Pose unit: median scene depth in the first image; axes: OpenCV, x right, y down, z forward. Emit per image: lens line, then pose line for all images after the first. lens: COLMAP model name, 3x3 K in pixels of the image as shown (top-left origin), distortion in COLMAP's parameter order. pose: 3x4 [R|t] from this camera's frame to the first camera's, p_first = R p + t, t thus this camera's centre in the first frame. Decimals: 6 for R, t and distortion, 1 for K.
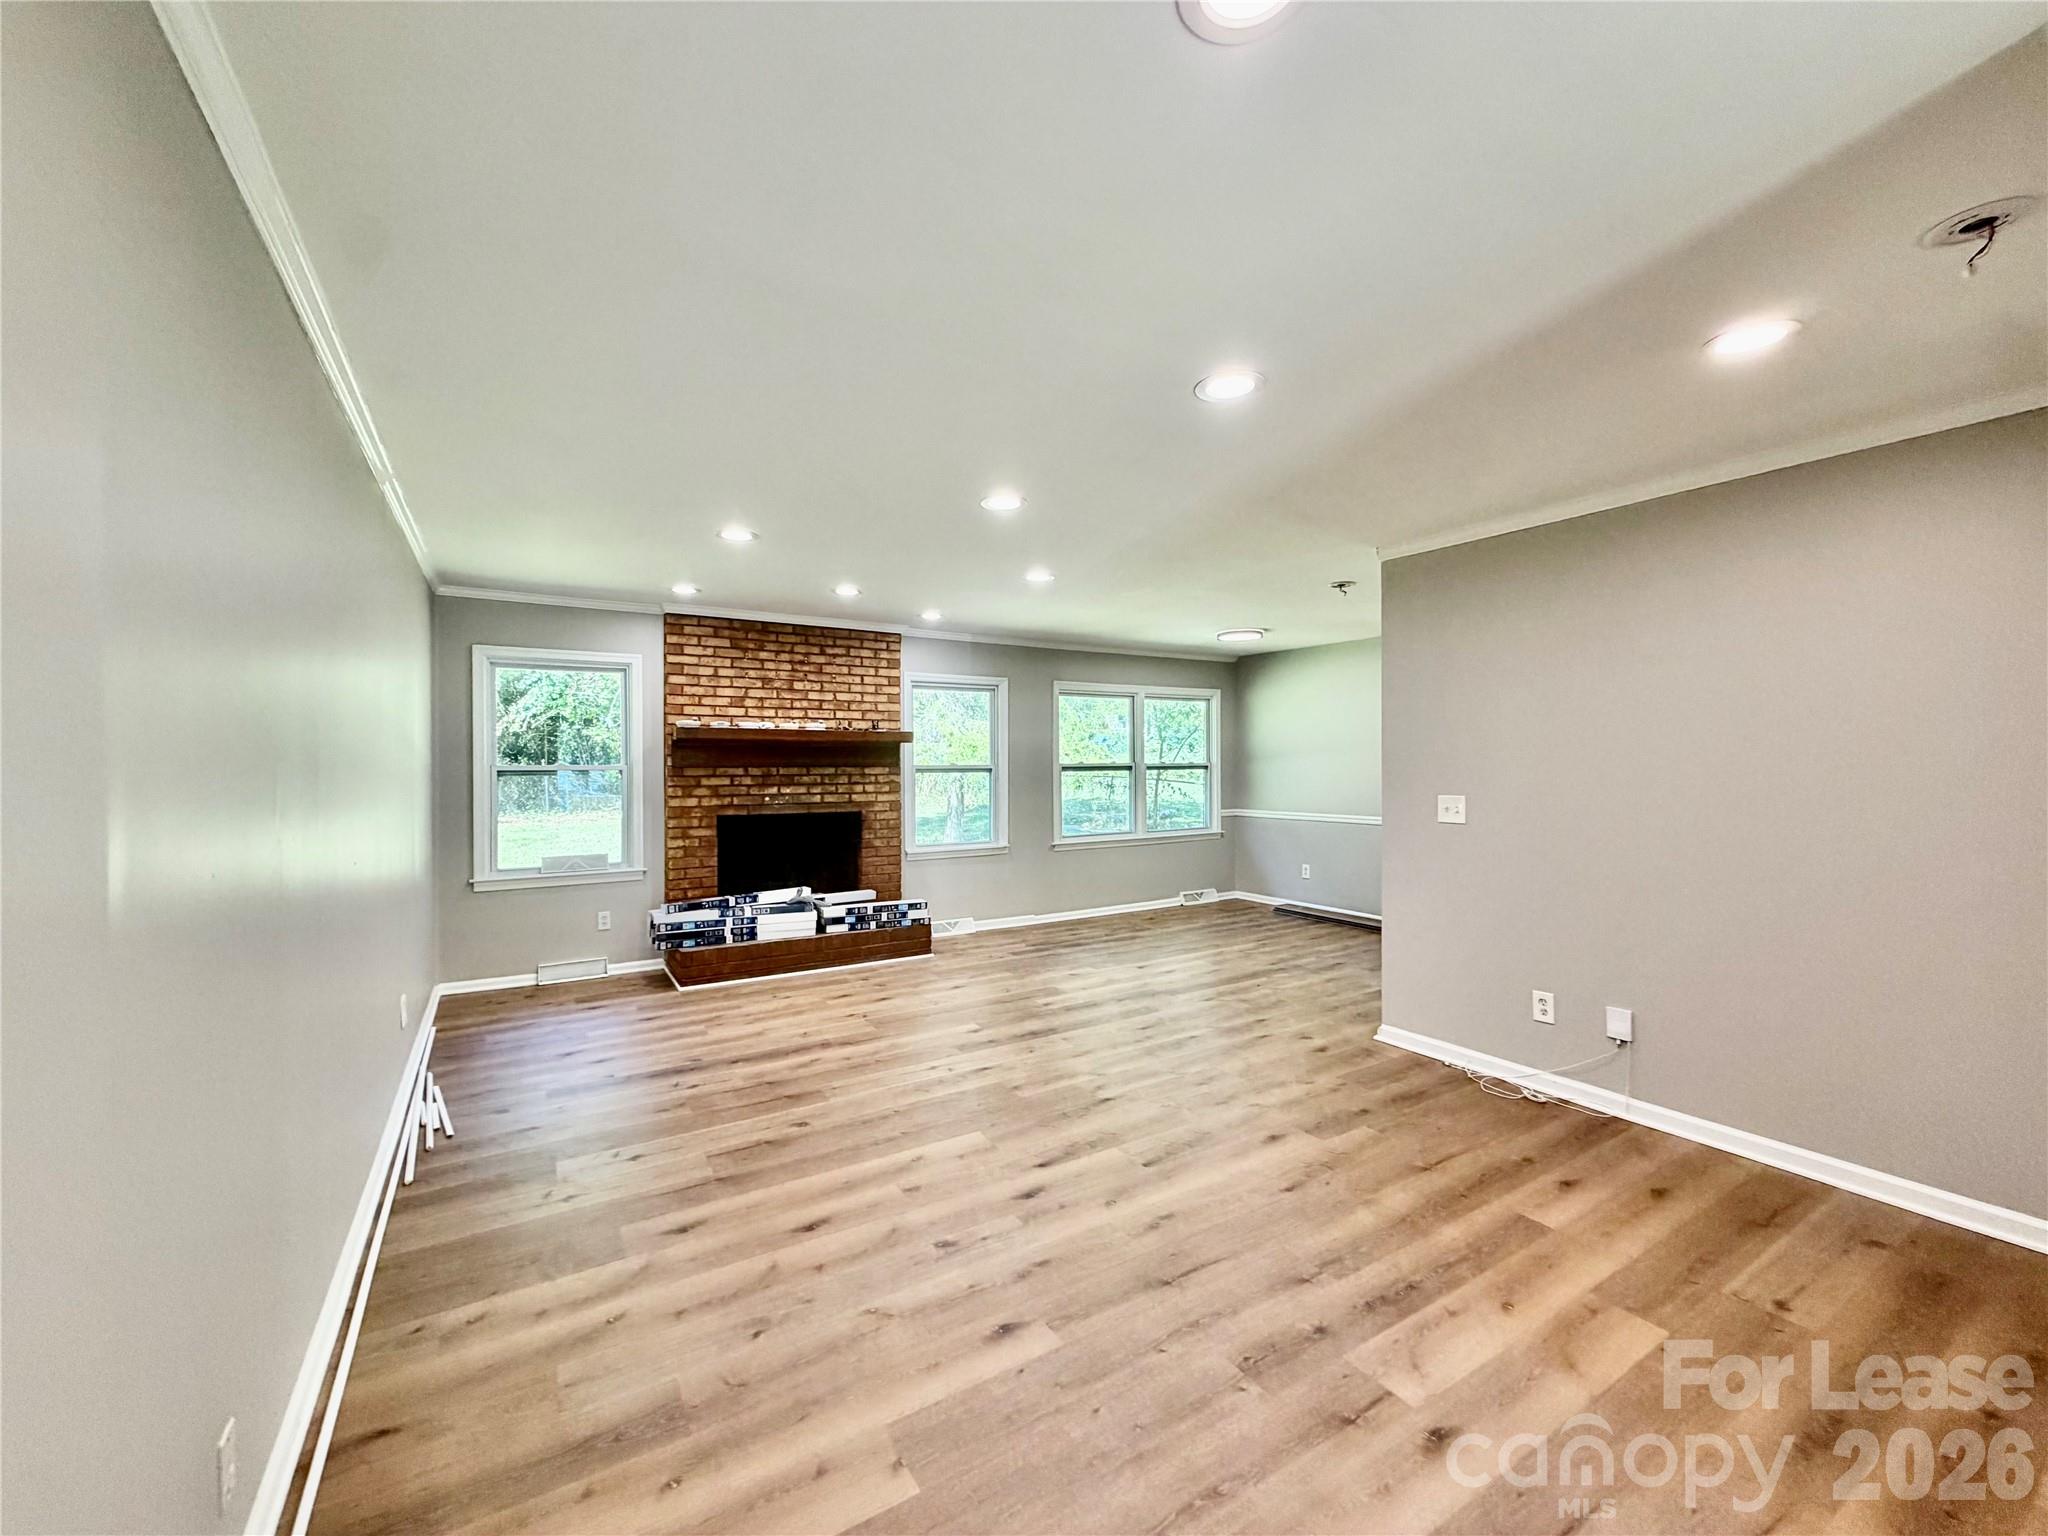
lens RADIAL K [[818.0, 0, 1014.4], [0, 818.0, 764.7], [0, 0, 1]] dist [-0.003053, 0.001410]
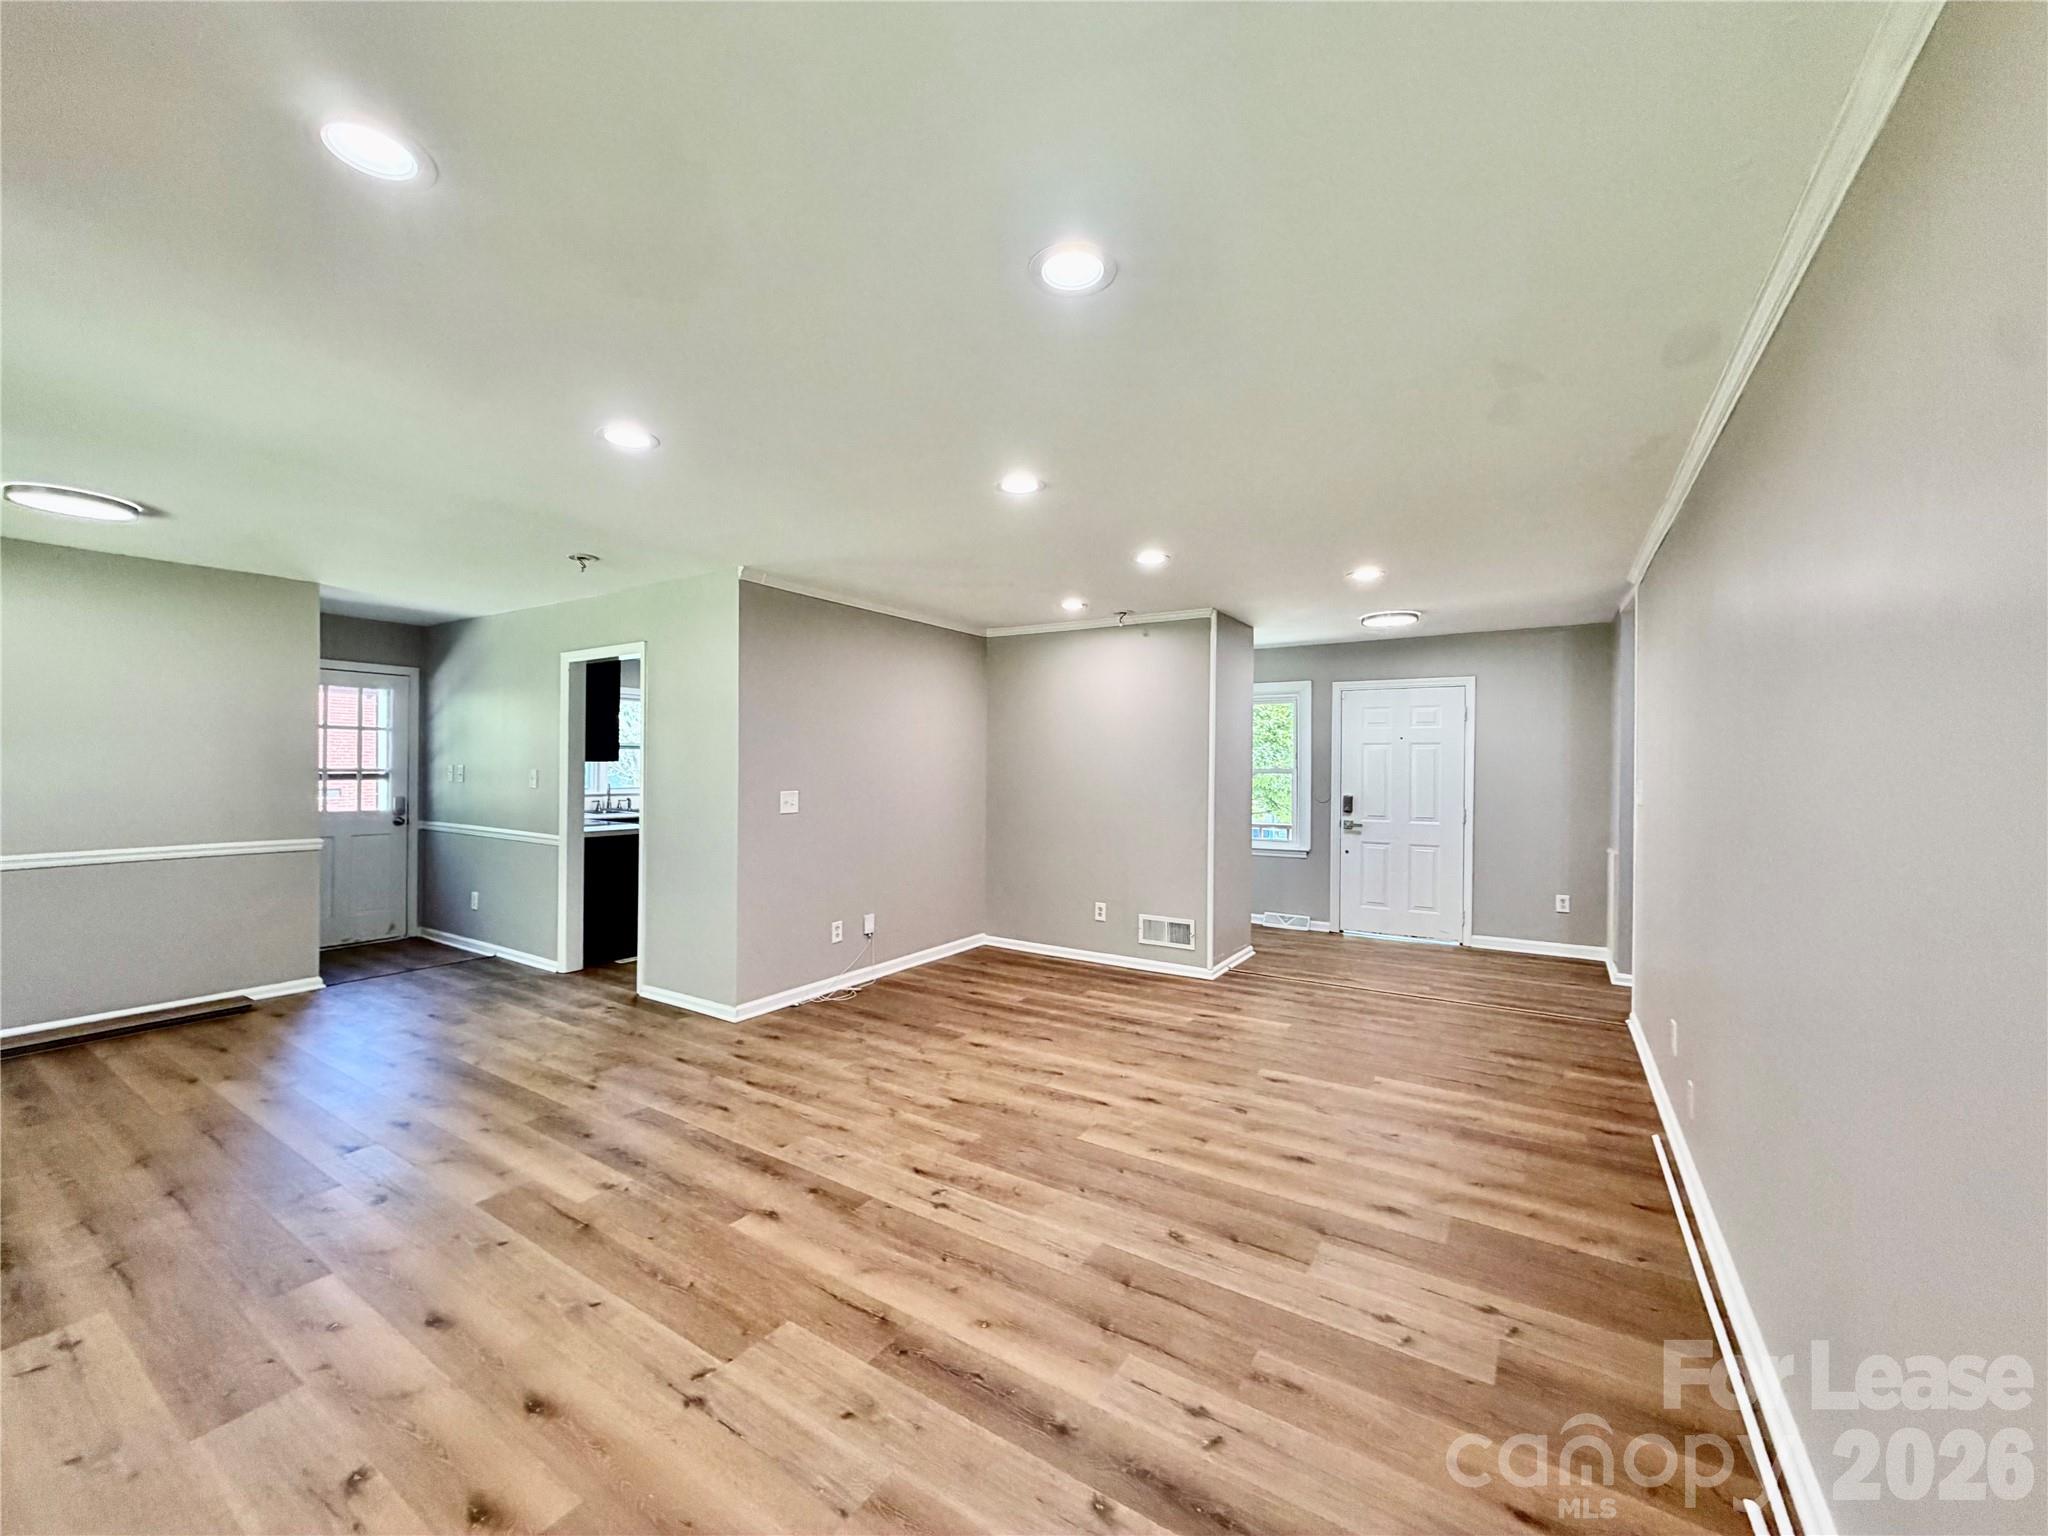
lens RADIAL K [[818.0, 0, 1024.3], [0, 818.0, 765.0], [0, 0, 1]] dist [-0.003053, 0.001410]
pose [[-0.439352, 0.000430, 0.898315, -0.513903], [-0.002182, 0.999996, -0.001545, 0.000065], [-0.898312, -0.002639, -0.439350, 0.850391]]
